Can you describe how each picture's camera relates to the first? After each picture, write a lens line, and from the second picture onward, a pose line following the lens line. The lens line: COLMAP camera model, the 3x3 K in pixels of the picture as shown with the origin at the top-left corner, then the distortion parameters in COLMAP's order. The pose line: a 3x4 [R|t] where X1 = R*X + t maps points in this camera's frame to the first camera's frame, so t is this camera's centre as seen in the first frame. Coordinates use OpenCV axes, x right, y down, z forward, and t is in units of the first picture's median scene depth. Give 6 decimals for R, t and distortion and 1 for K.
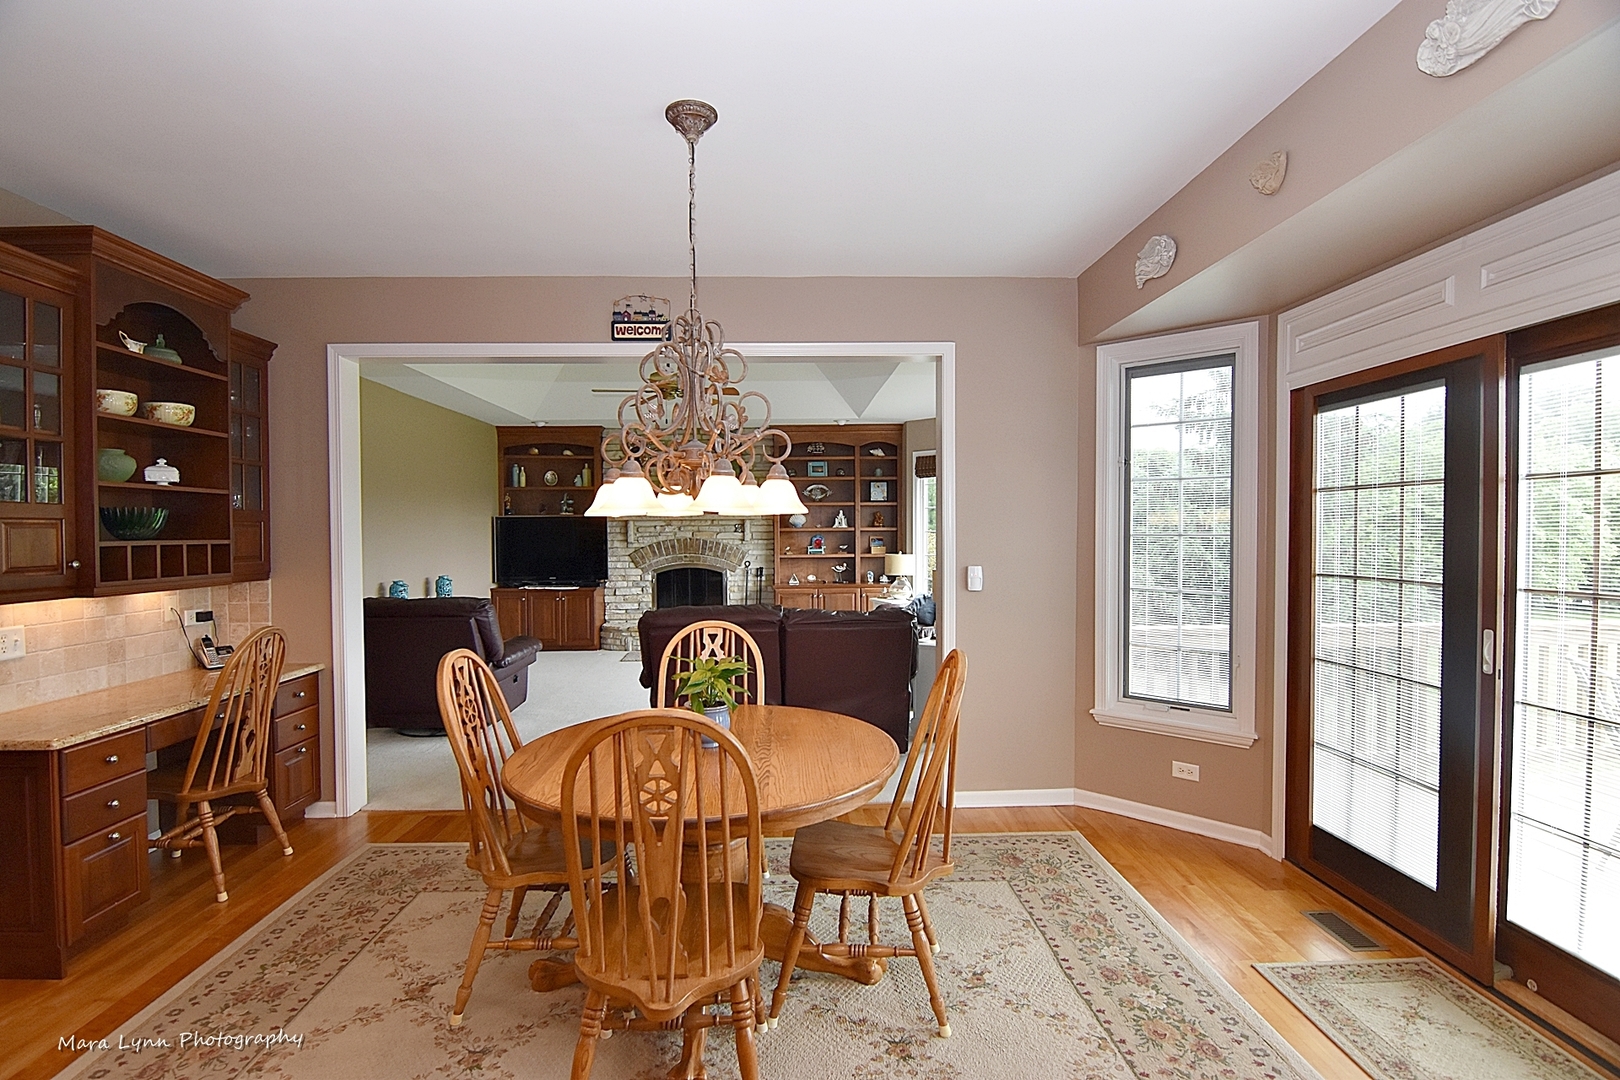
lens RADIAL K [[787.2, 0, 802.5], [0, 787.2, 547.2], [0, 0, 1]] dist [-0.011528, -0.007379]
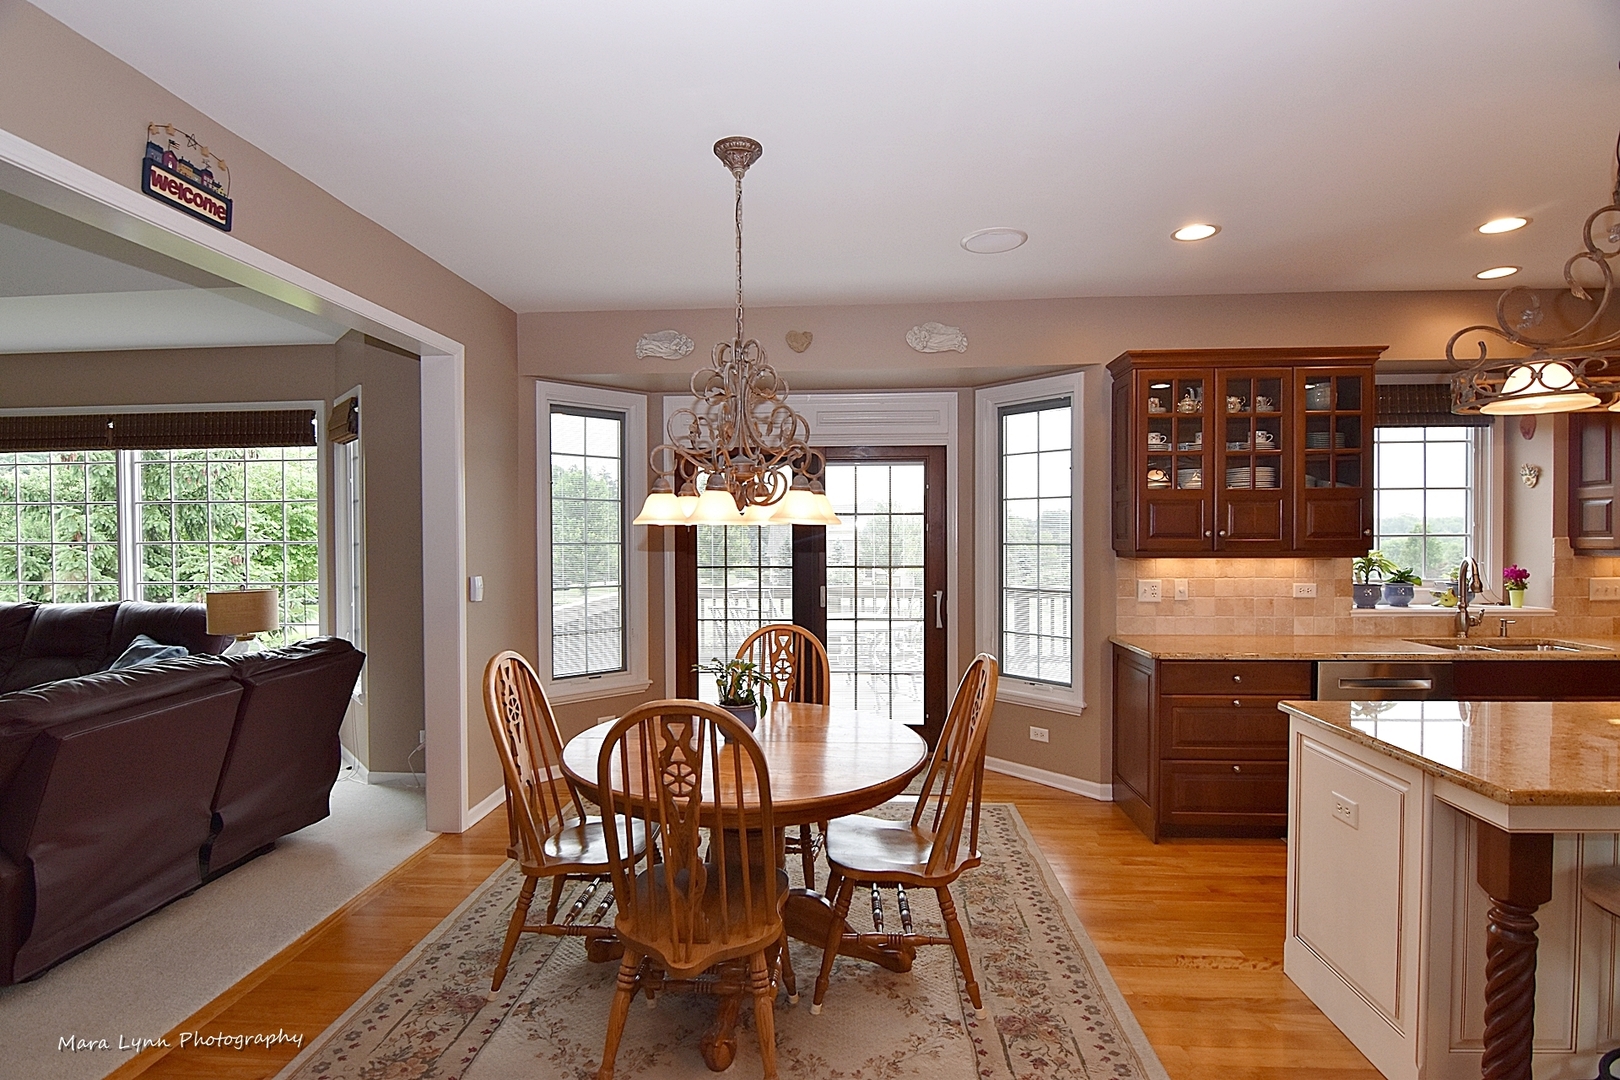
lens RADIAL K [[787.2, 0, 806.9], [0, 787.2, 552.4], [0, 0, 1]] dist [-0.011528, -0.007379]
pose [[0.087461, -0.016742, 0.996027, -0.312317], [0.023442, 0.999616, 0.014744, -0.004451], [-0.995892, 0.022059, 0.087820, 0.211940]]
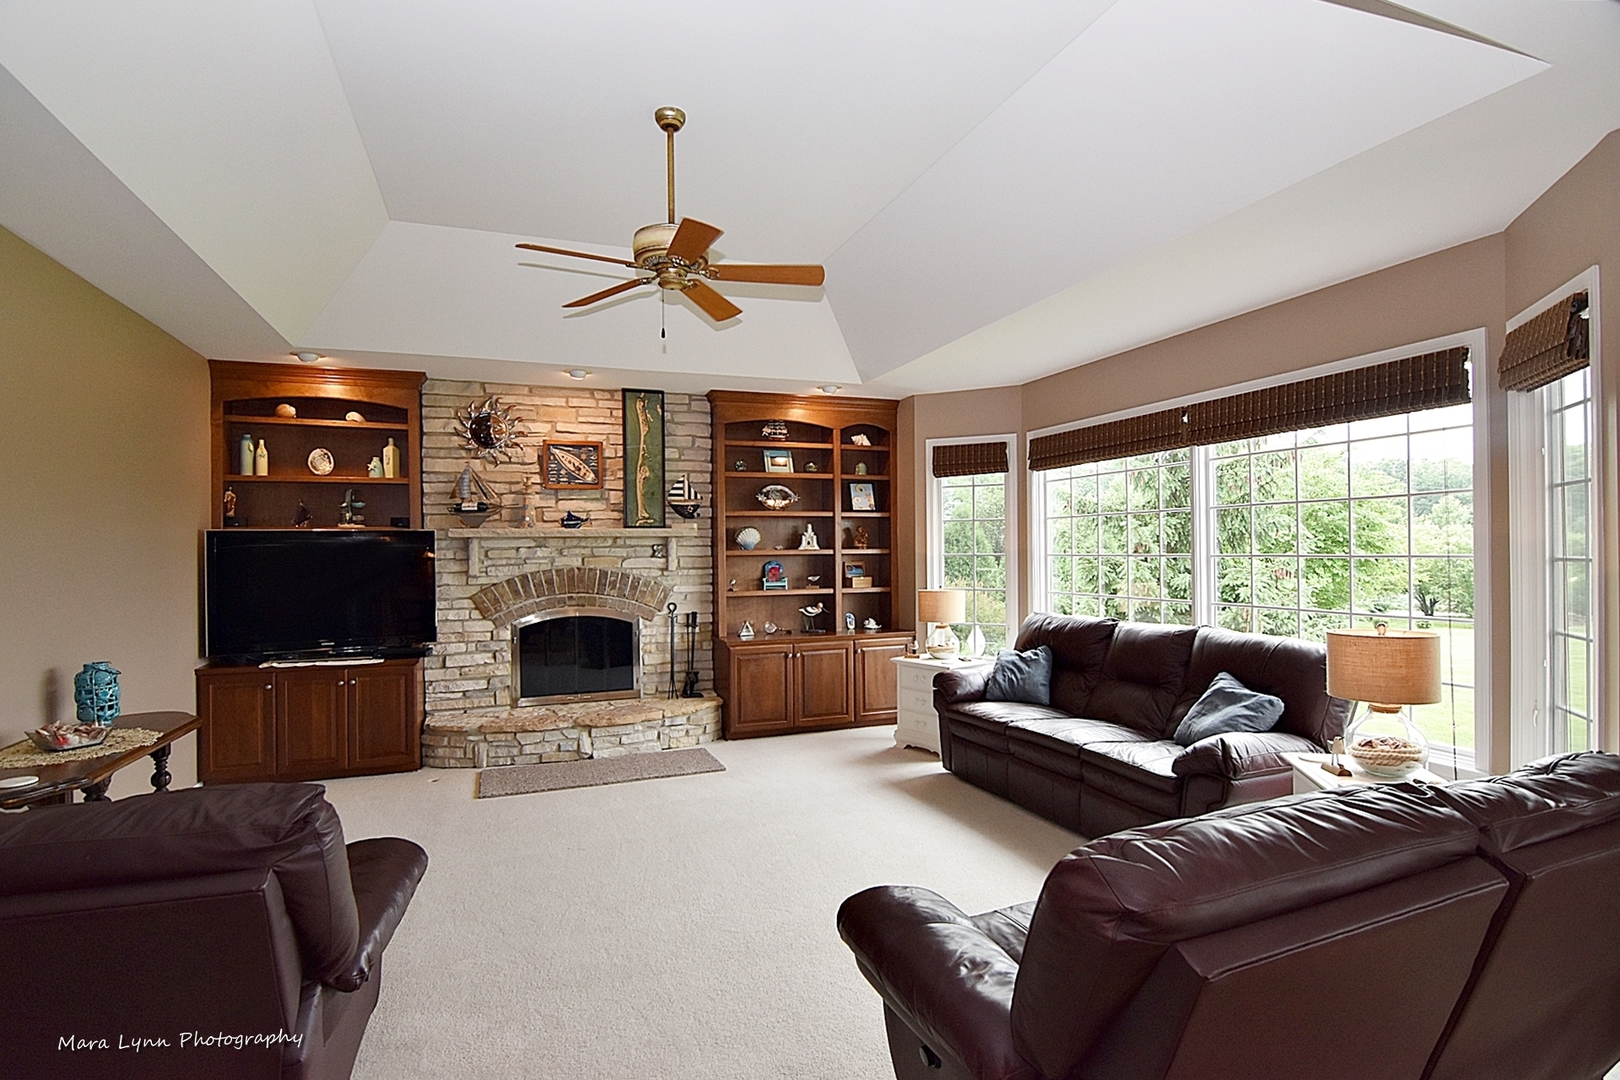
lens RADIAL K [[787.2, 0, 800.0], [0, 787.2, 546.9], [0, 0, 1]] dist [-0.011528, -0.007379]
pose [[0.943989, -0.001203, 0.329976, -0.186779], [0.010613, 0.999587, -0.026716, -0.009664], [-0.329807, 0.028721, 0.943611, 0.377078]]
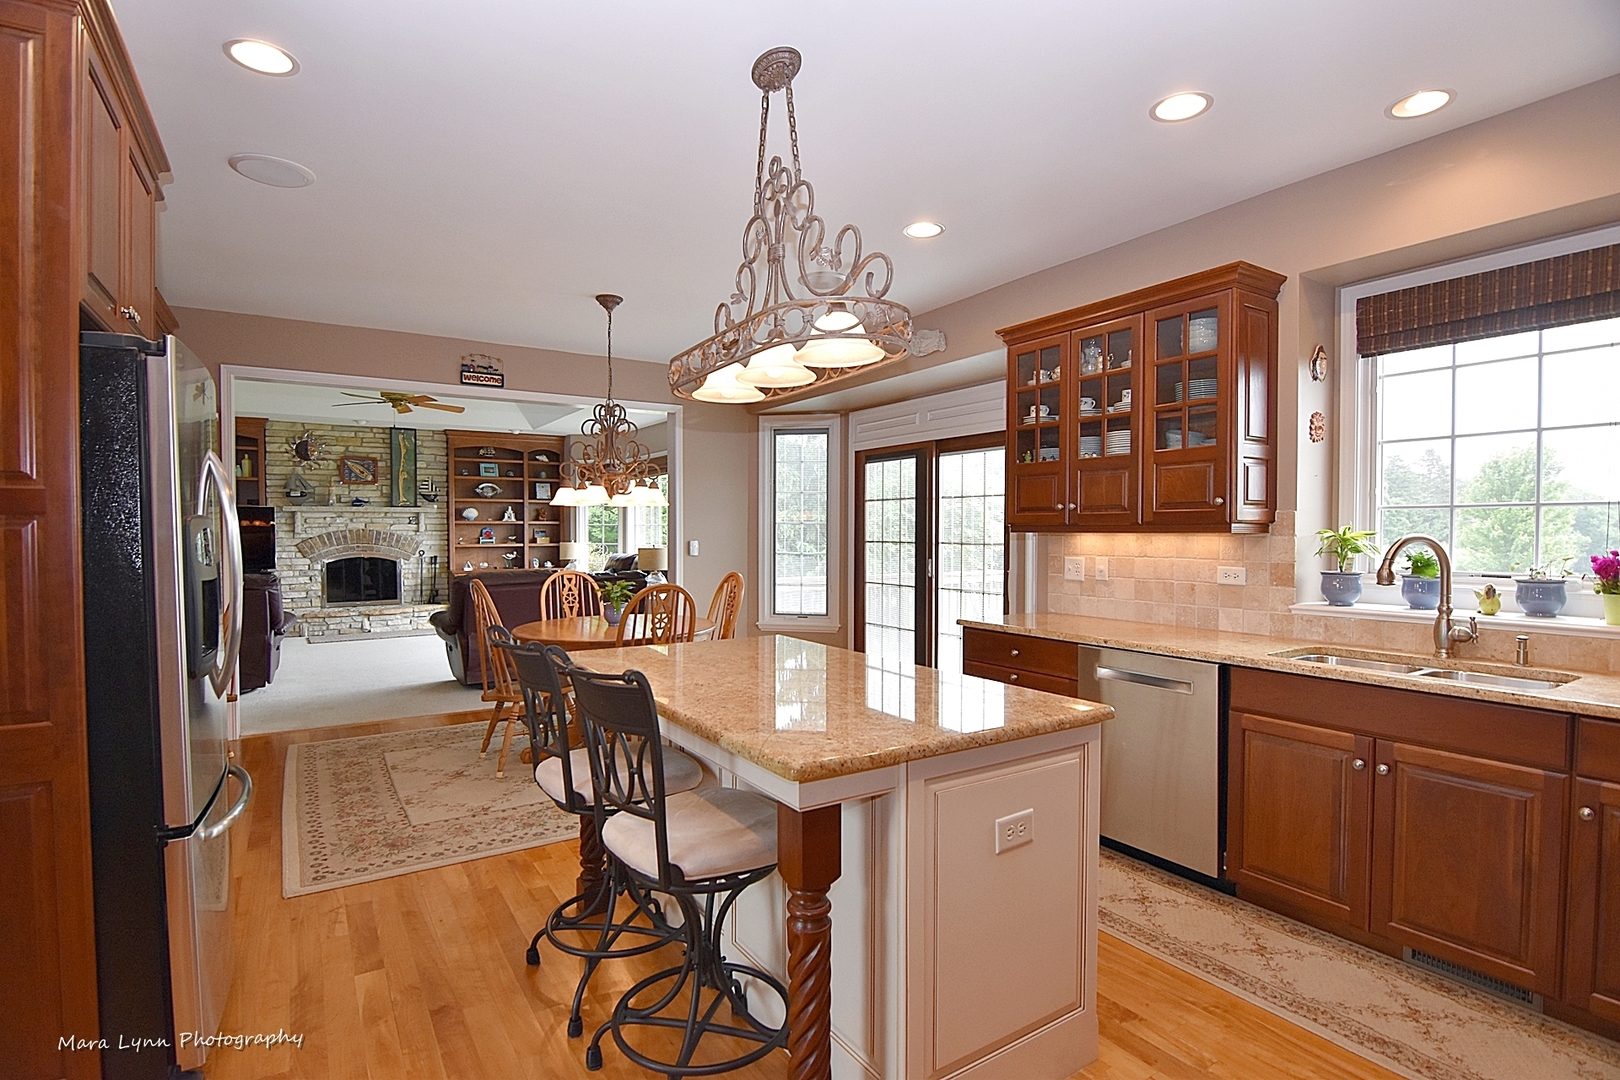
lens RADIAL K [[787.2, 0, 812.0], [0, 787.2, 548.2], [0, 0, 1]] dist [-0.011528, -0.007379]
pose [[0.849016, -0.005173, 0.528342, -0.192554], [0.005326, 0.999985, 0.001232, 0.016651], [-0.528340, 0.001768, 0.849031, -0.235622]]
